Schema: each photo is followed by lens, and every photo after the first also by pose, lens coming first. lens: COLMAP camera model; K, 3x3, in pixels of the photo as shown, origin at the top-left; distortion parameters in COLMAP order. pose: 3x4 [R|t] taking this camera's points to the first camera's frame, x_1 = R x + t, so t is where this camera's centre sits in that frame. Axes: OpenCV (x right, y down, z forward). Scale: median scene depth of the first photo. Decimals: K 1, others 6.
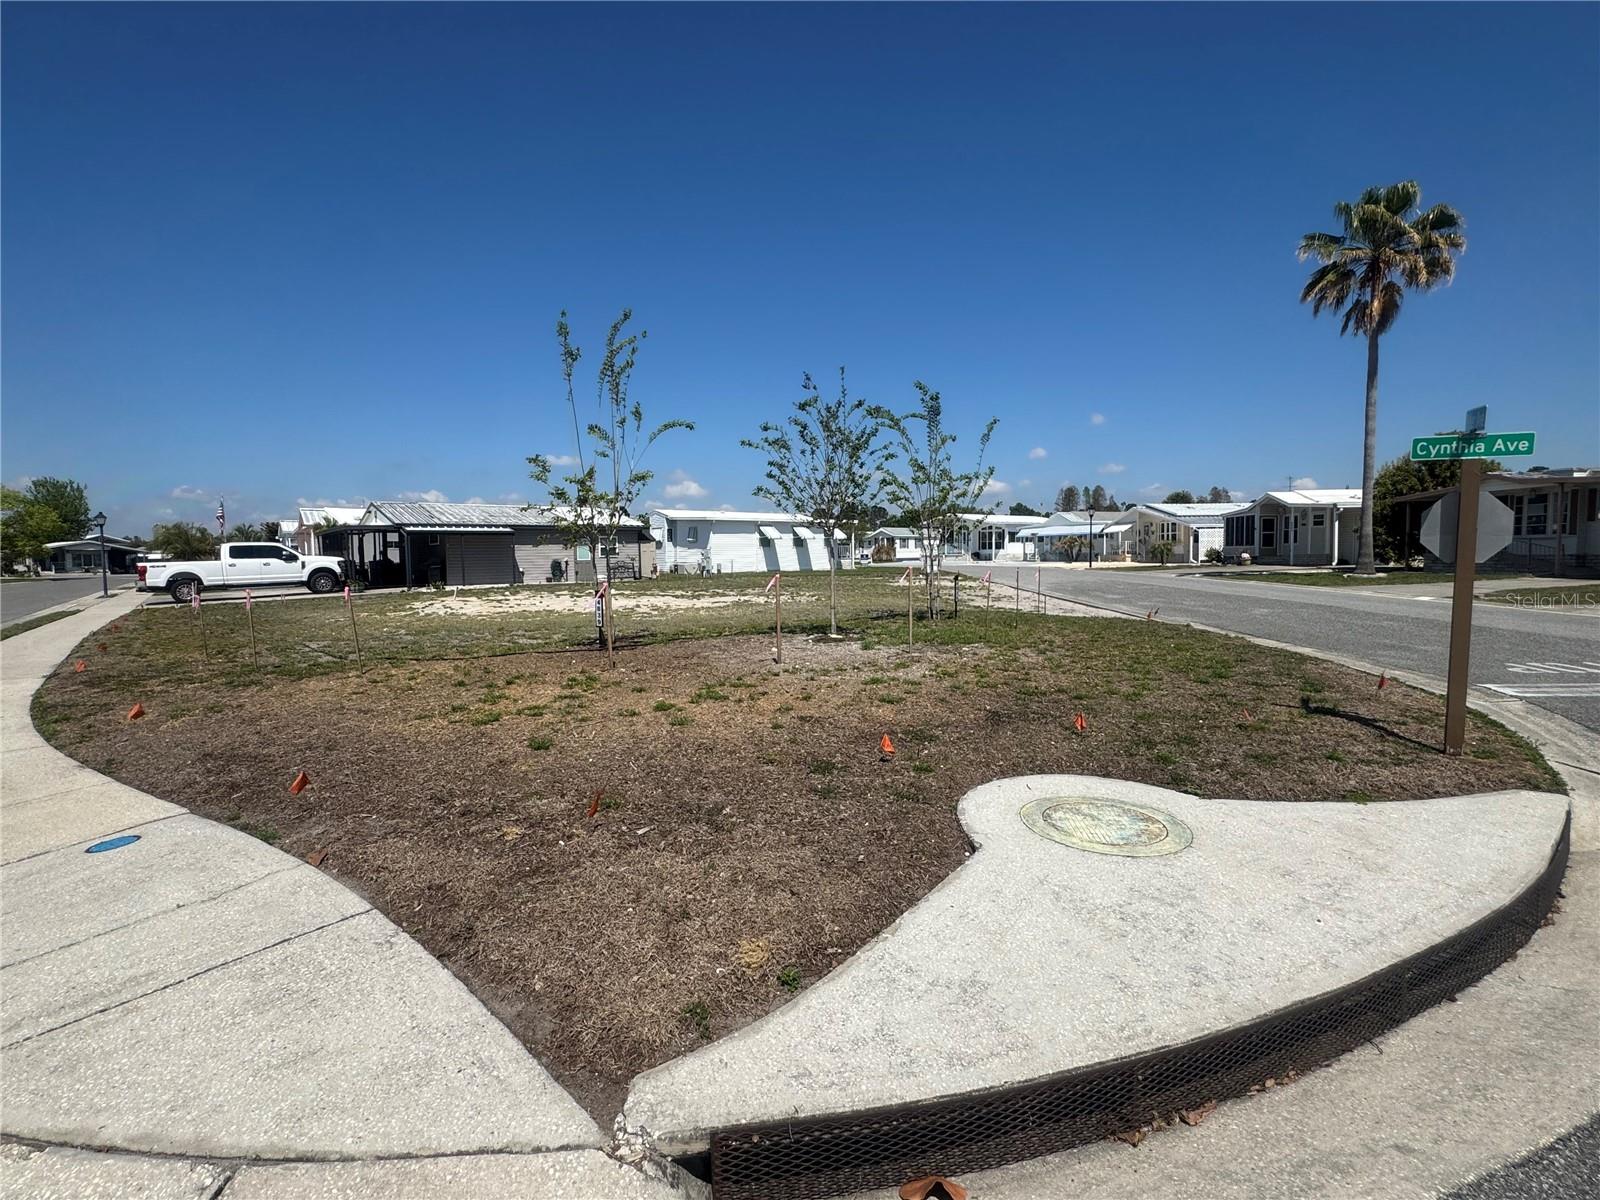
lens RADIAL K [[772.7, 0, 798.7], [0, 772.7, 604.0], [0, 0, 1]] dist [-0.004713, -0.000178]
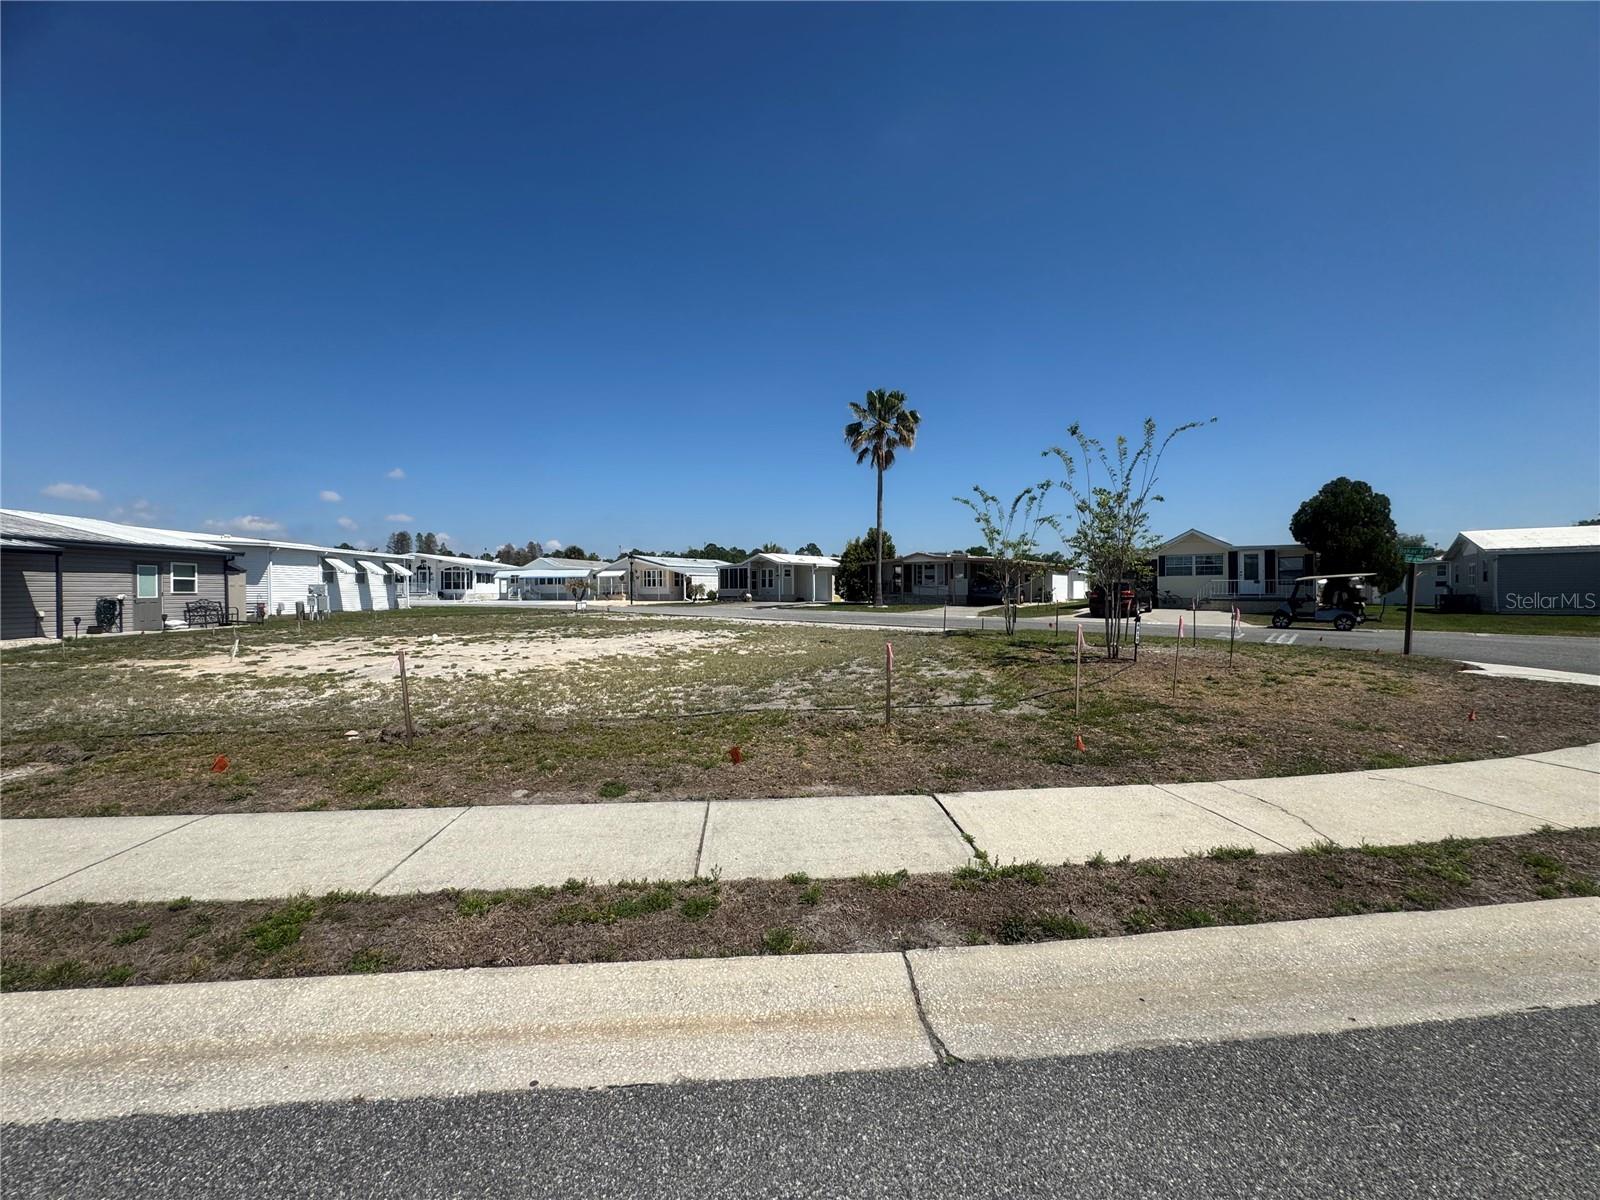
lens RADIAL K [[637.5, 0, 802.8], [0, 637.5, 599.6], [0, 0, 1]] dist [0.000417, 0.000144]
pose [[0.585968, -0.001439, 0.810333, -0.390257], [0.047501, 0.998340, -0.032576, -0.011267], [-0.808941, 0.057580, 0.585063, 0.232730]]
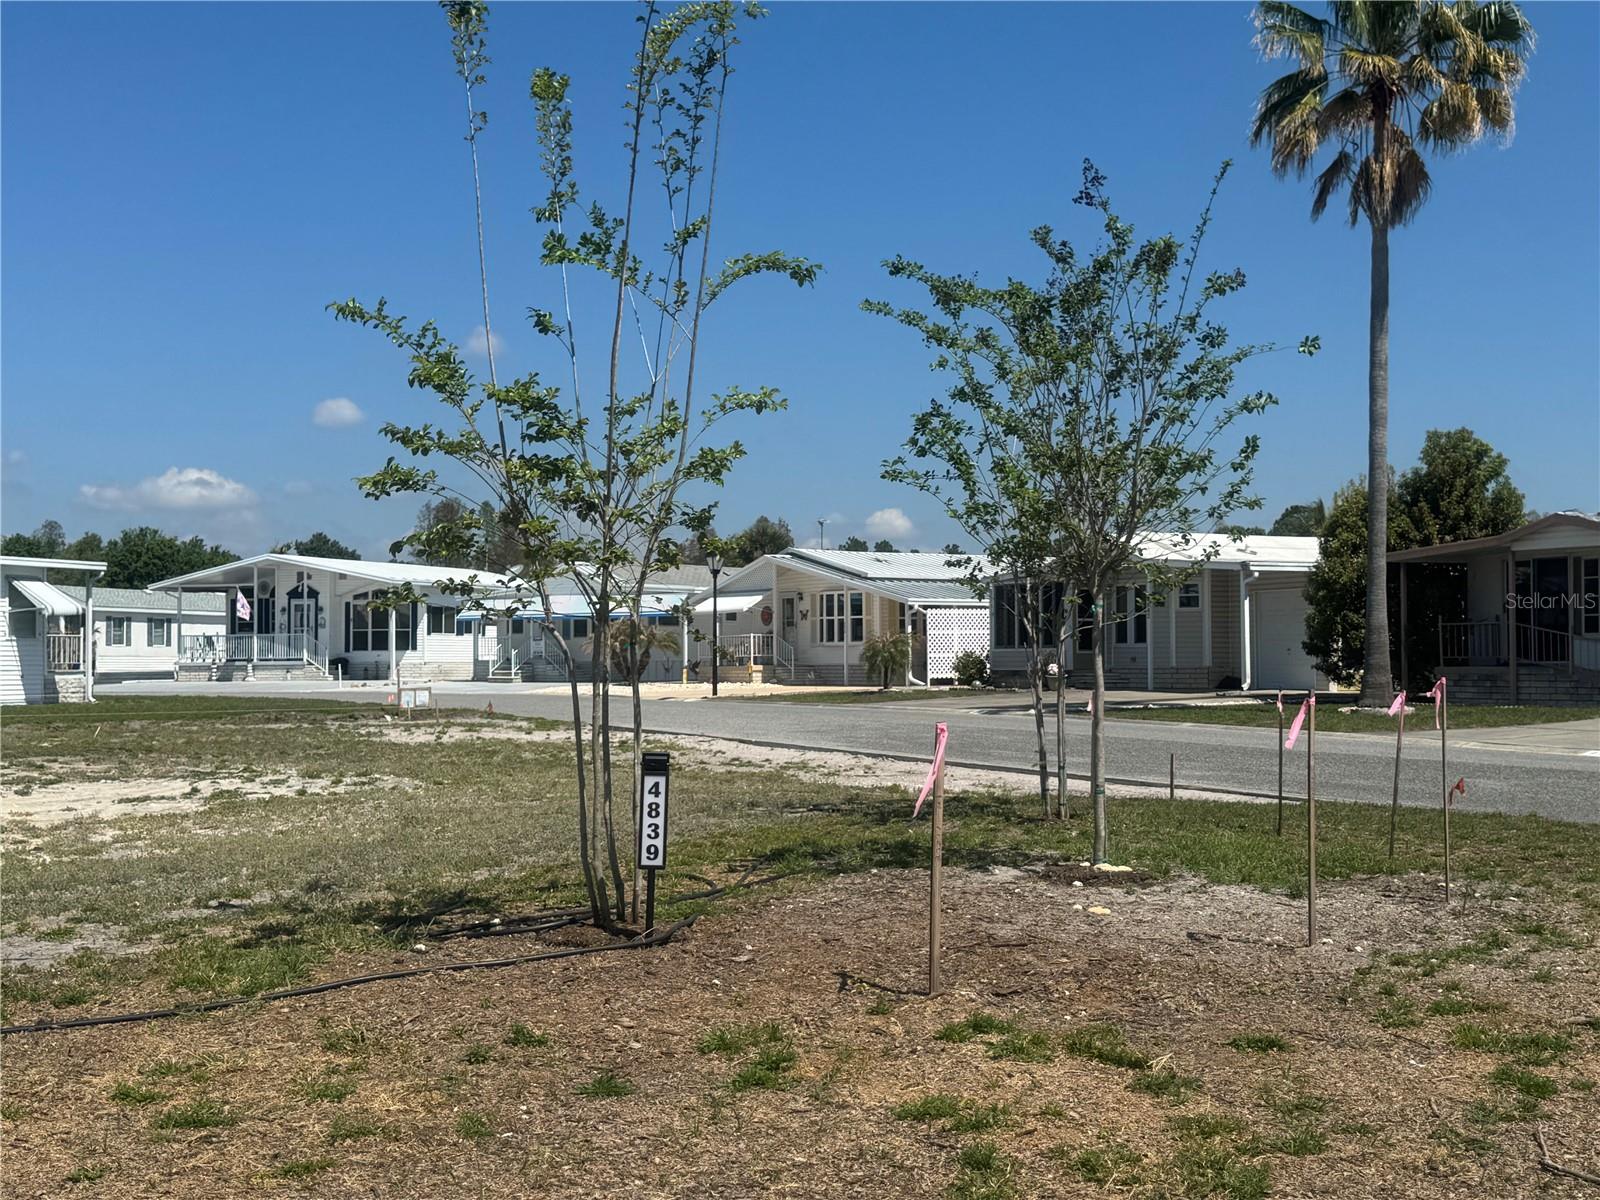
lens RADIAL K [[1988.5, 0, 799.4], [0, 1988.5, 599.4], [0, 0, 1]] dist [0.062029, 0.000000]
pose [[0.861023, 0.023706, 0.508013, -0.169444], [0.025511, 0.995642, -0.089700, -0.002359], [-0.507925, 0.090194, 0.856666, 0.076628]]
